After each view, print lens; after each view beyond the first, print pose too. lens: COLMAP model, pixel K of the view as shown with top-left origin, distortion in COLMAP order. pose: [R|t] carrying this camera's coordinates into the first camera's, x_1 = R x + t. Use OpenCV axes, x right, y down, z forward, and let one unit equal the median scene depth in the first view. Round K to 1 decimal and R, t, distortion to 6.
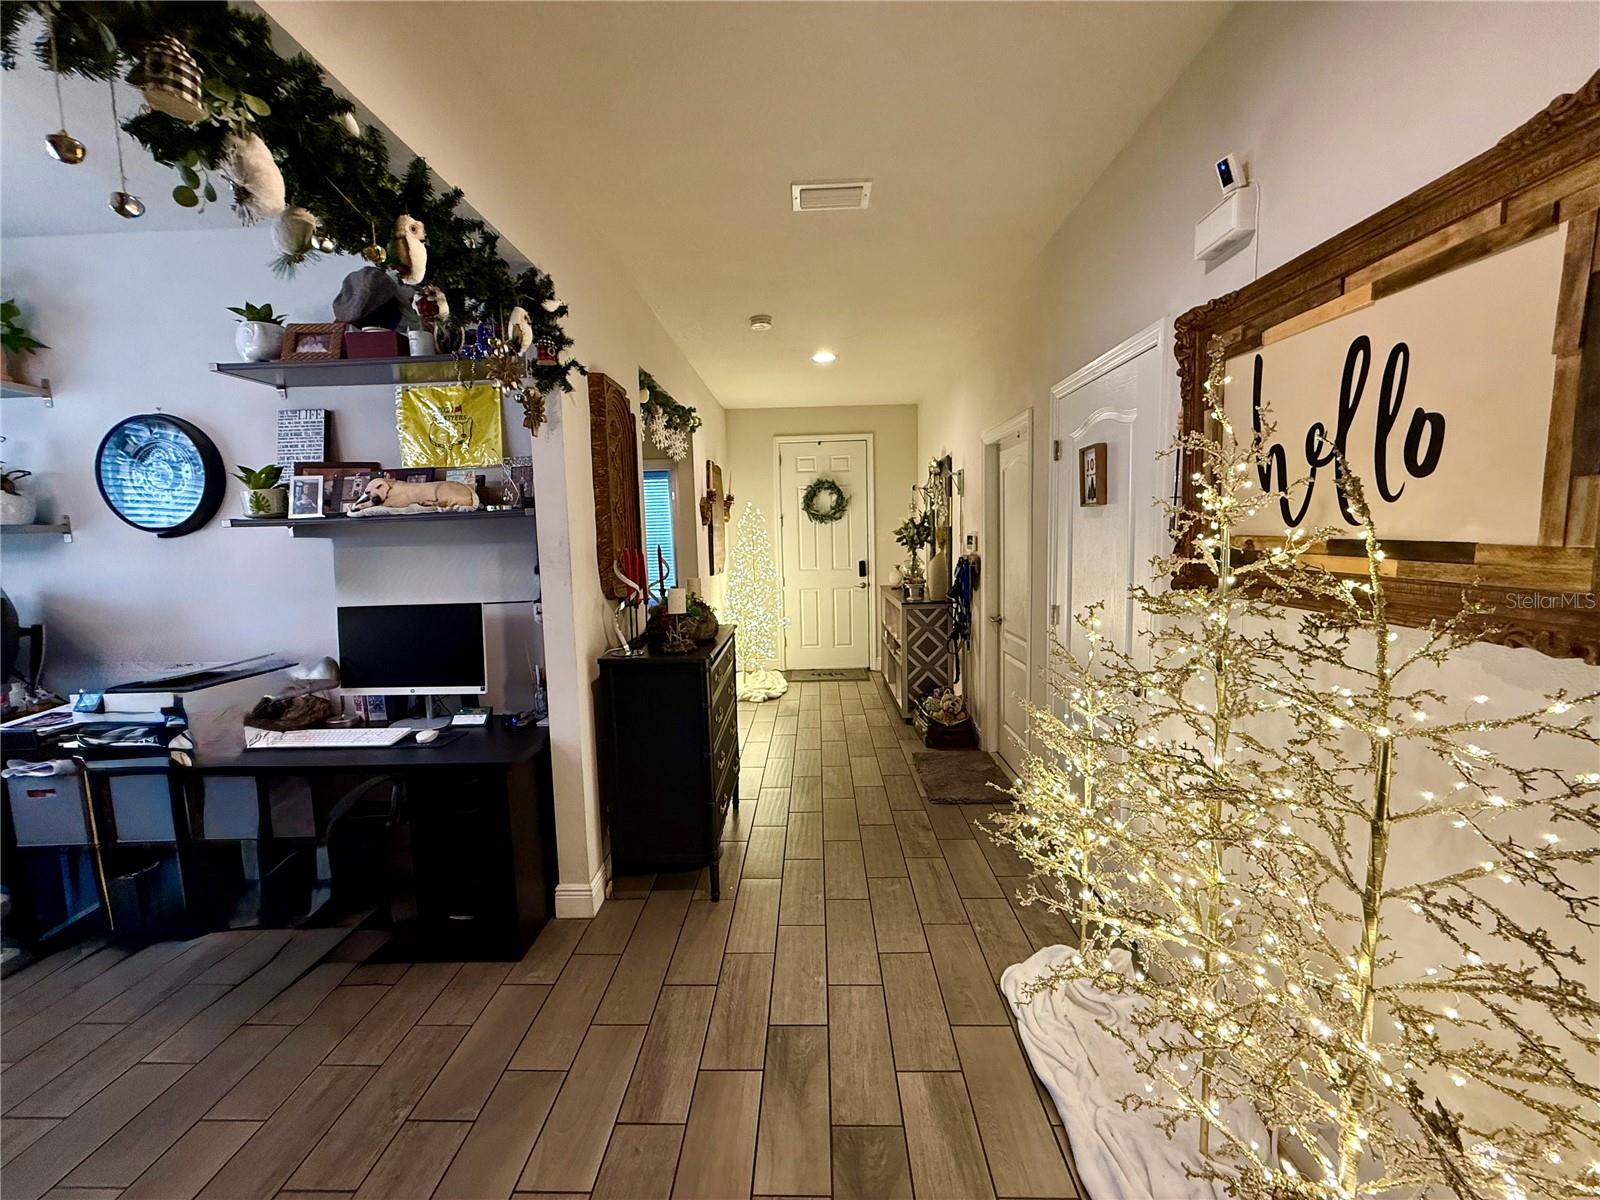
lens RADIAL K [[637.5, 0, 792.0], [0, 637.5, 595.6], [0, 0, 1]] dist [-0.001059, 0.000442]
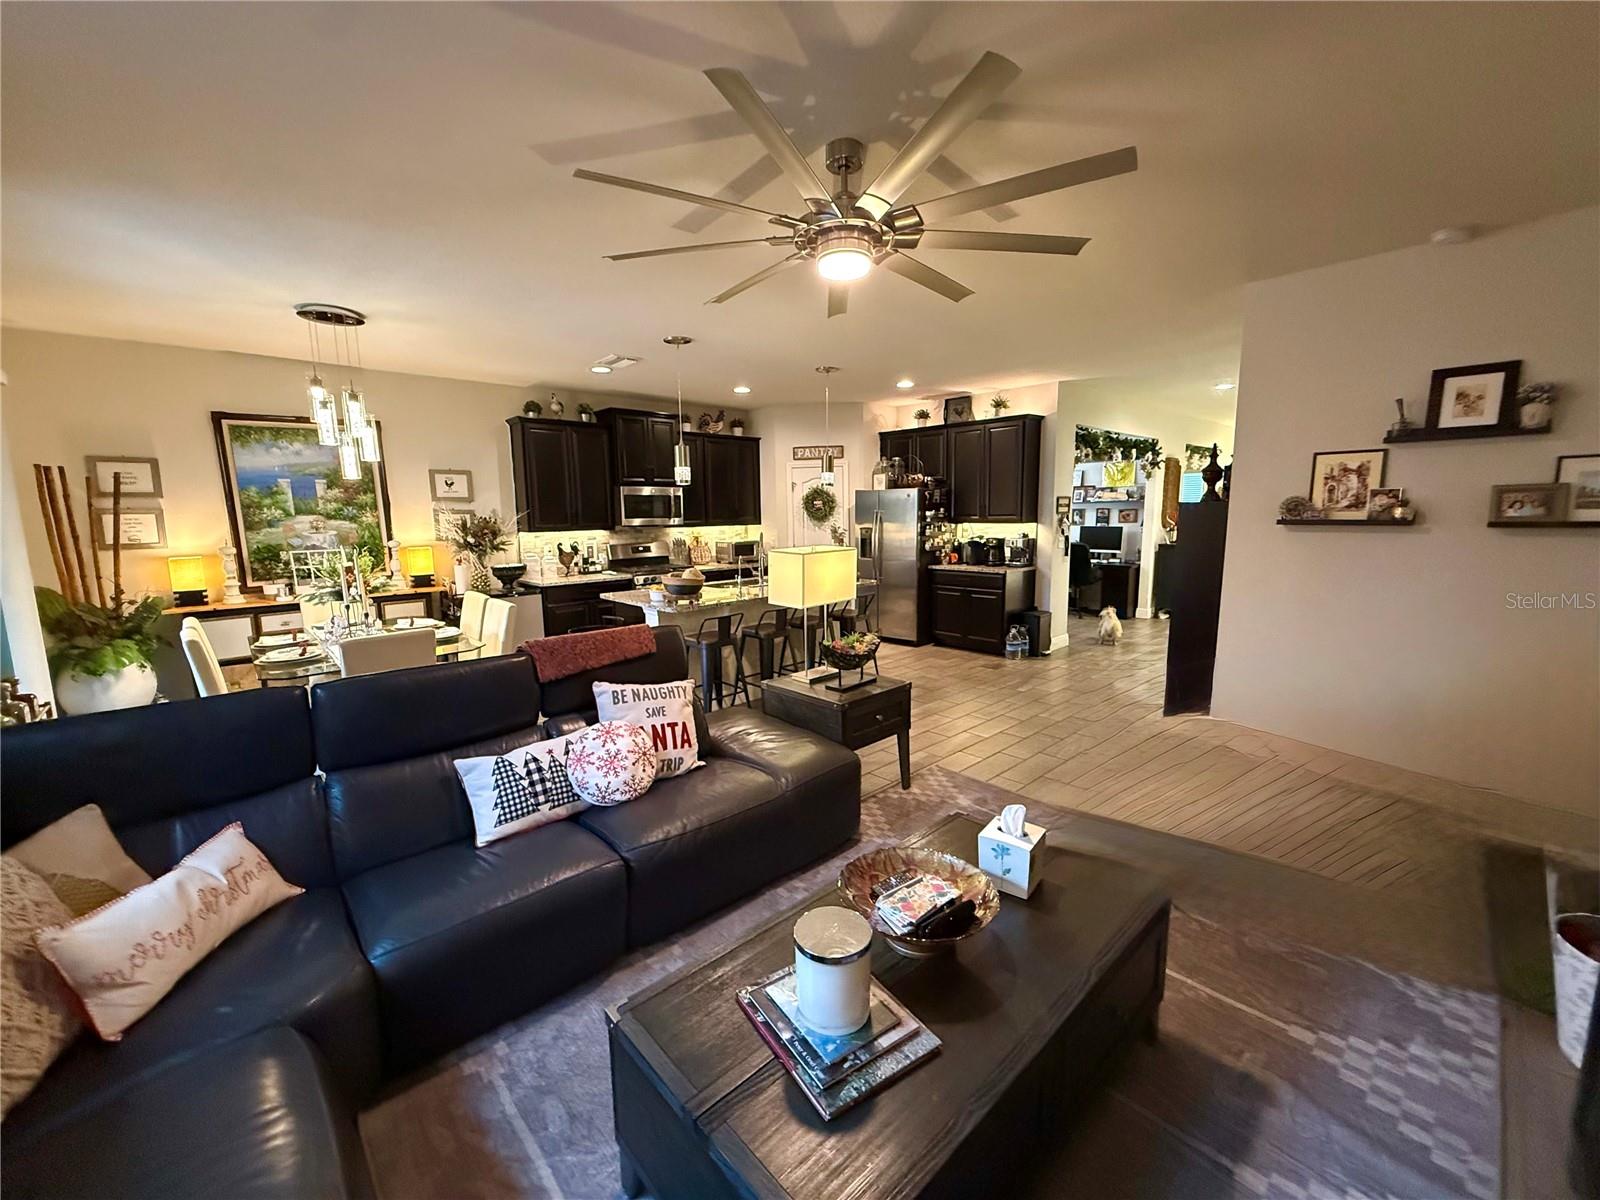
lens RADIAL K [[637.5, 0, 788.8], [0, 637.5, 601.4], [0, 0, 1]] dist [-0.001059, 0.000442]
pose [[0.698465, 0.119633, -0.705574, 0.759033], [-0.073384, 0.992704, 0.095672, 0.223594], [0.711872, -0.015045, 0.702148, -2.806868]]
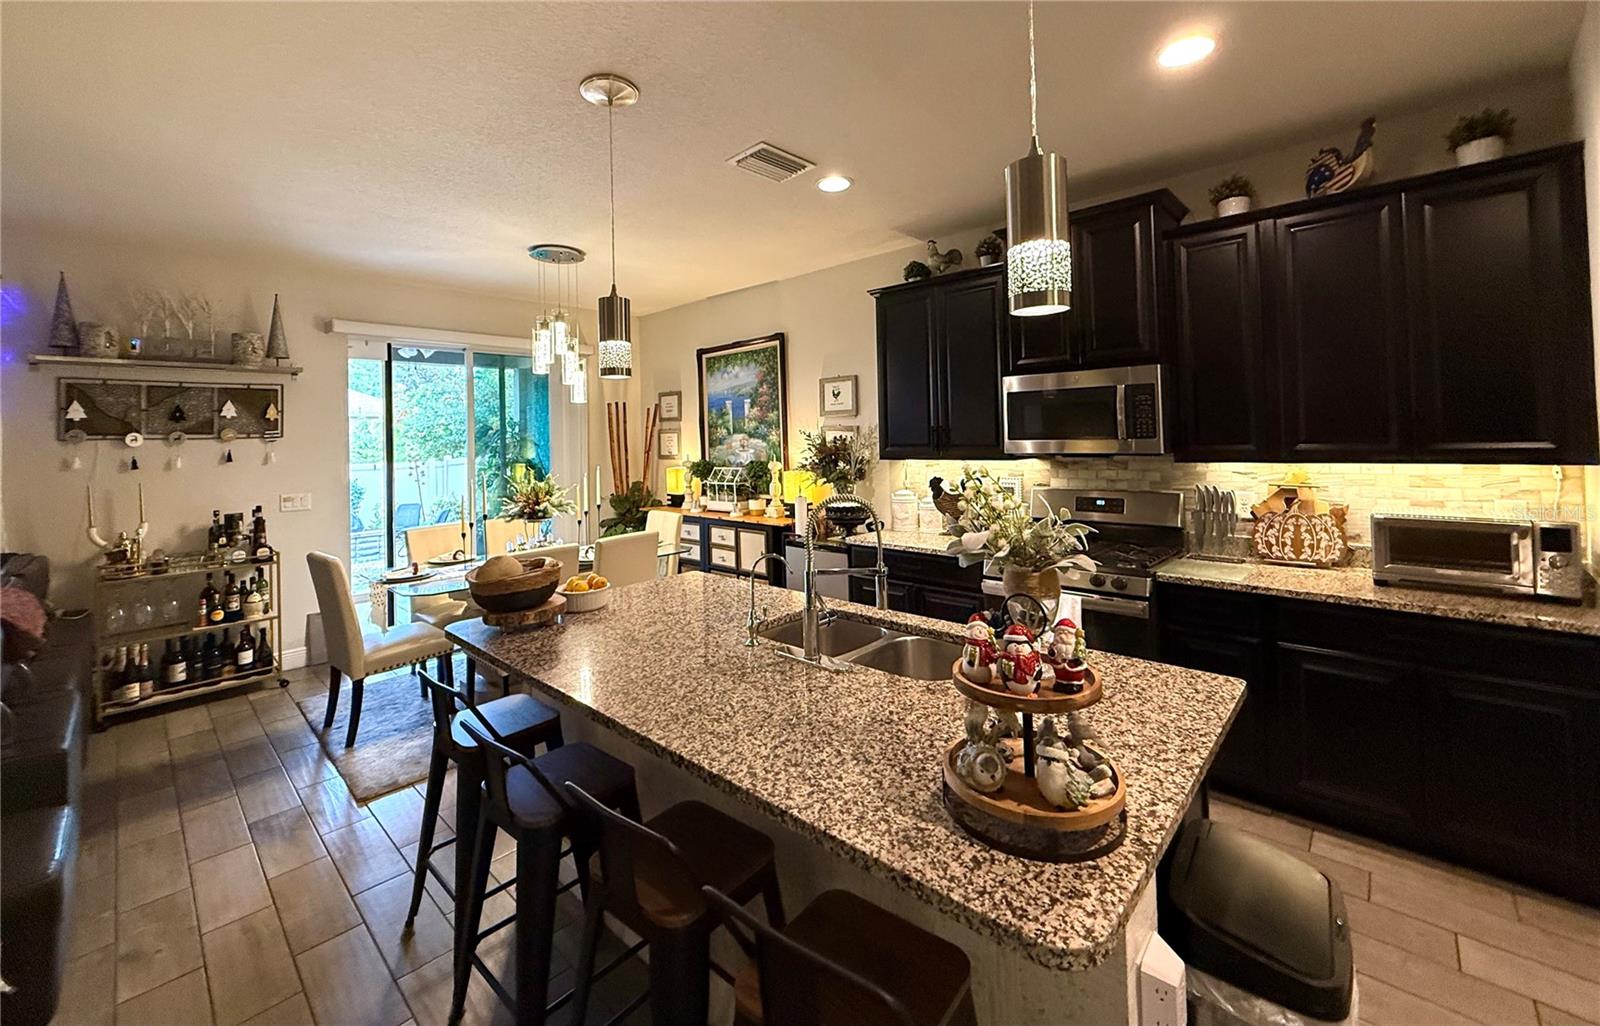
lens RADIAL K [[636.1, 0, 792.0], [0, 636.1, 428.4], [0, 0, 1]] dist [0.000513, -0.000208]
pose [[-0.655306, 0.033385, -0.754626, -0.336513], [-0.029448, 0.997134, 0.069686, 0.082259], [0.754790, 0.067889, -0.652444, -0.890202]]
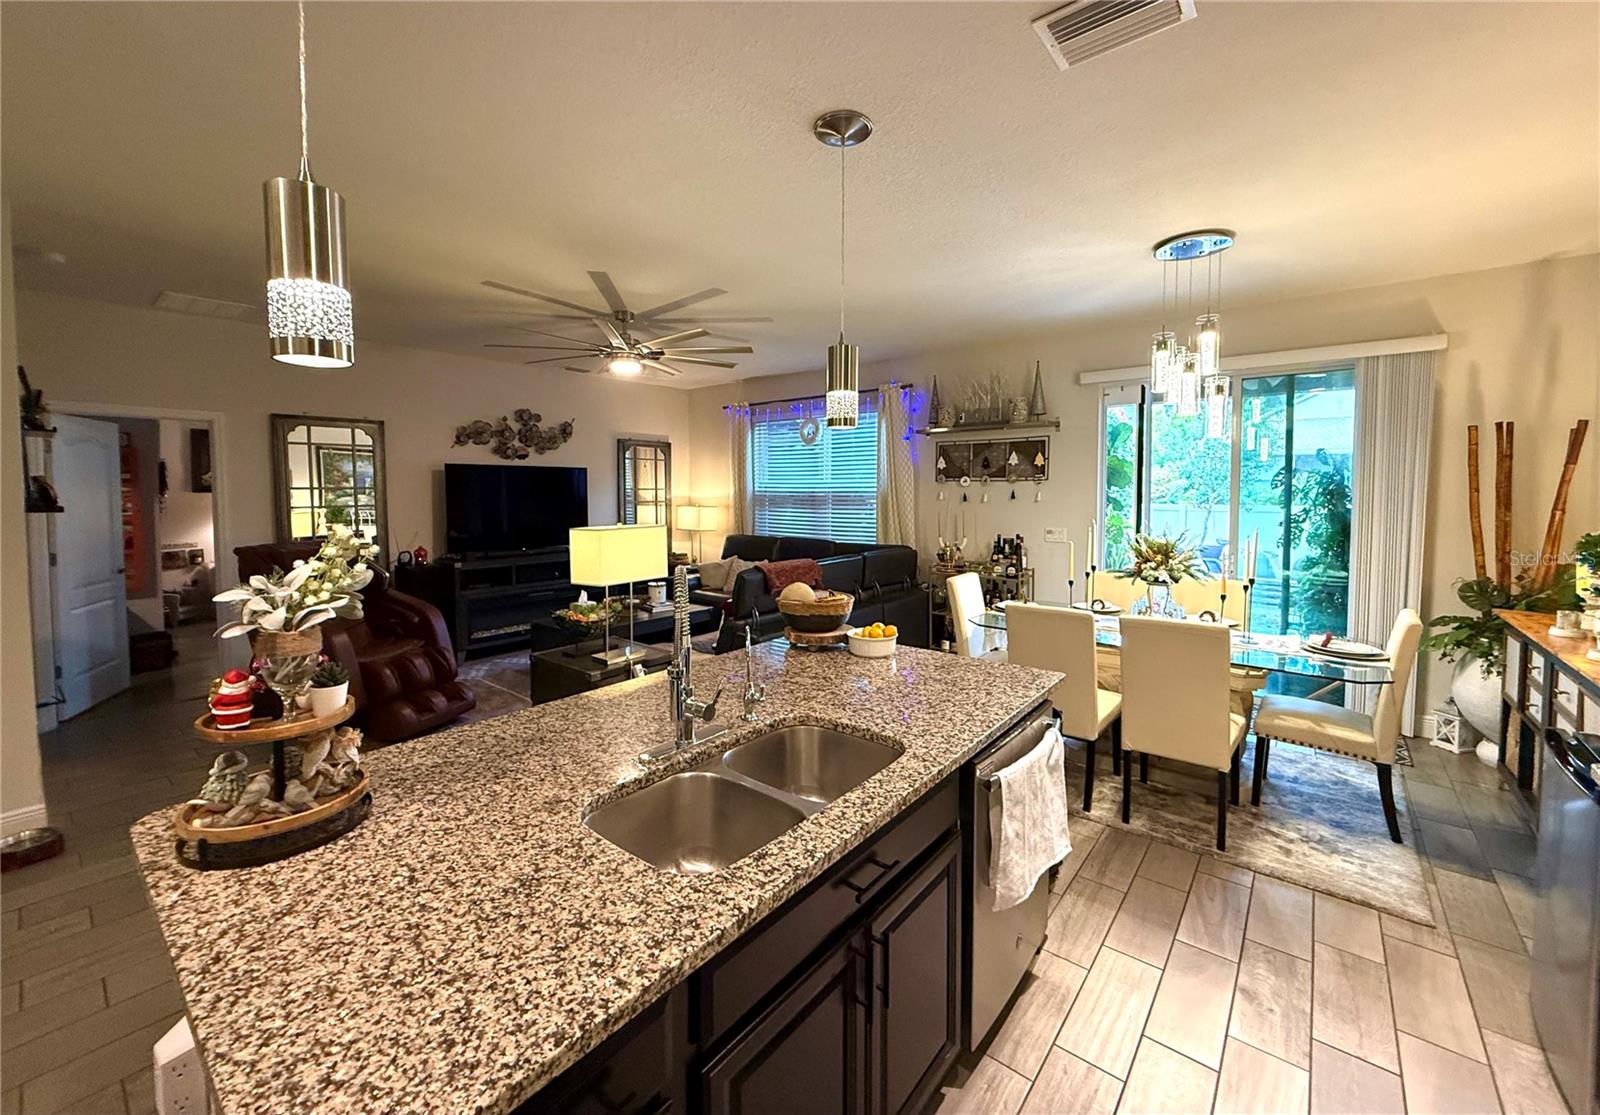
lens RADIAL K [[635.4, 0, 794.1], [0, 635.4, 514.0], [0, 0, 1]] dist [0.001719, -0.000058]
pose [[-0.797601, 0.006089, 0.603155, -1.346195], [0.081614, 0.991843, 0.097912, 0.107092], [-0.597639, 0.127320, -0.791592, -0.909889]]
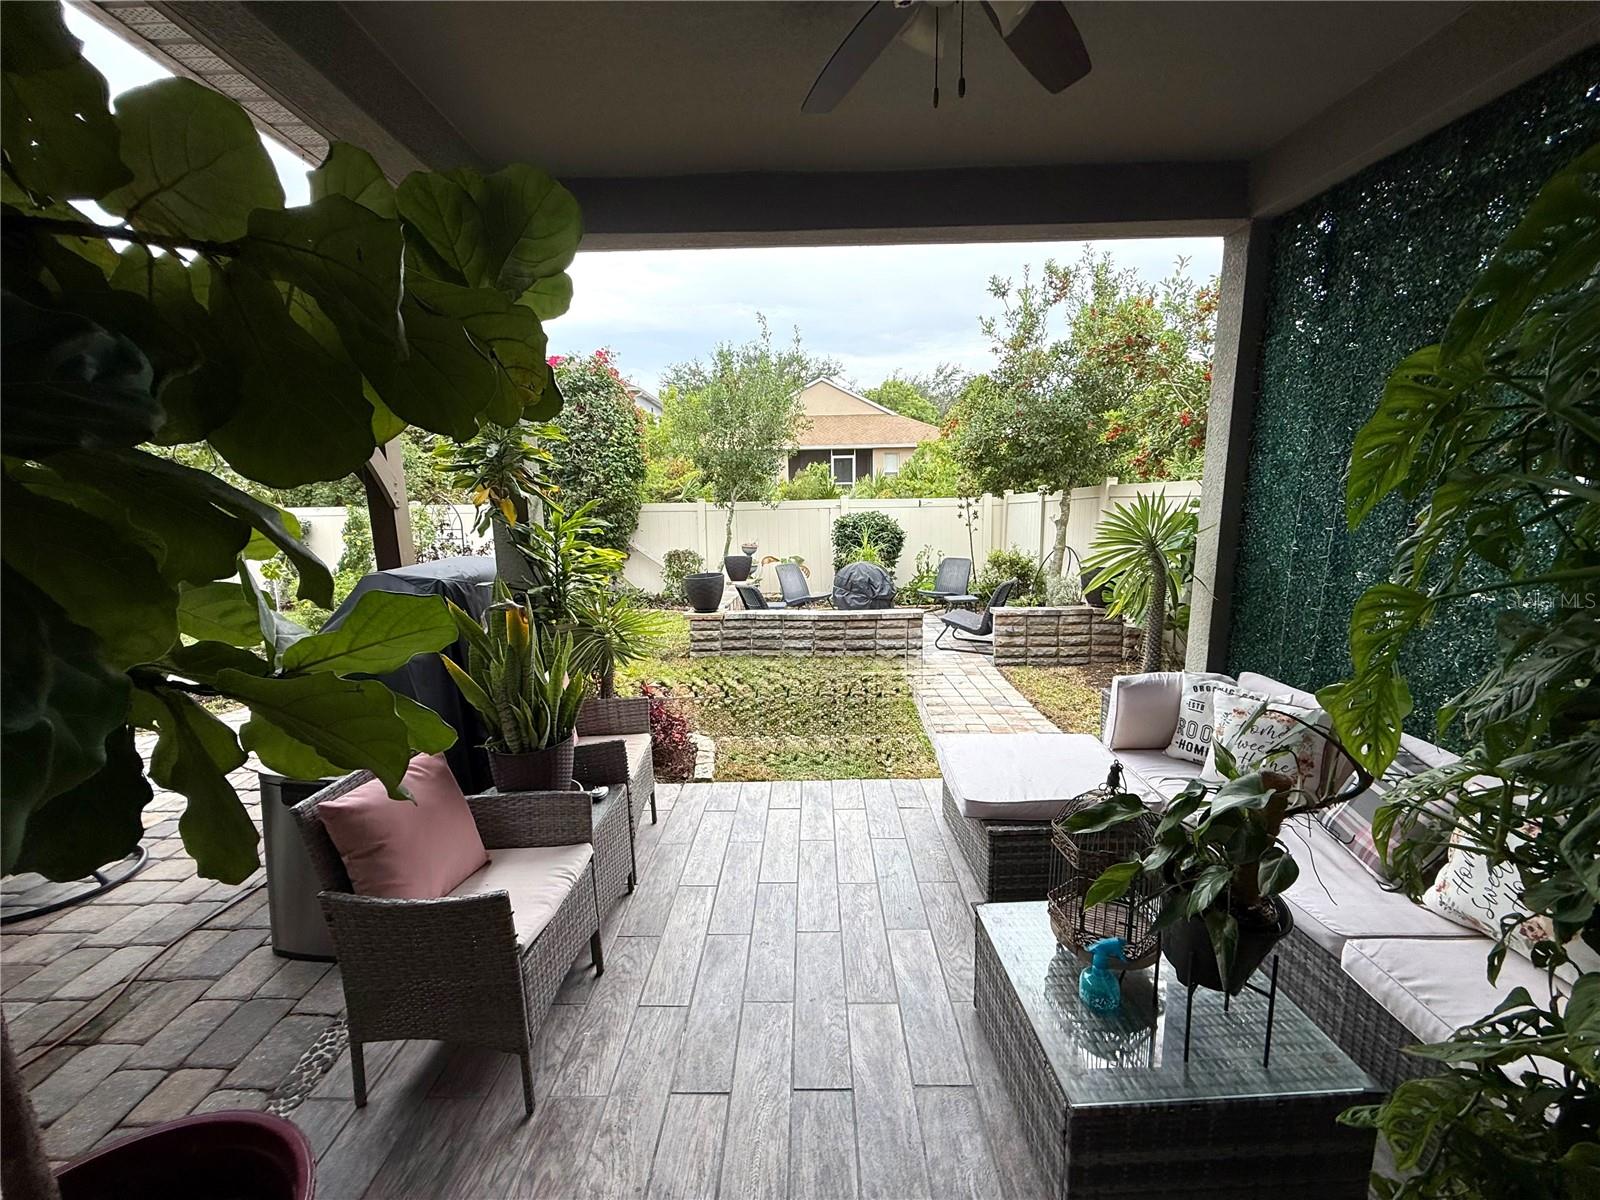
lens RADIAL K [[637.5, 0, 795.8], [0, 637.5, 595.6], [0, 0, 1]] dist [-0.001059, 0.000442]
pose [[-0.997563, 0.056955, -0.040290, -1.160180], [0.044191, 0.962736, 0.266807, 0.357027], [0.053985, 0.264376, -0.962907, -3.206790]]
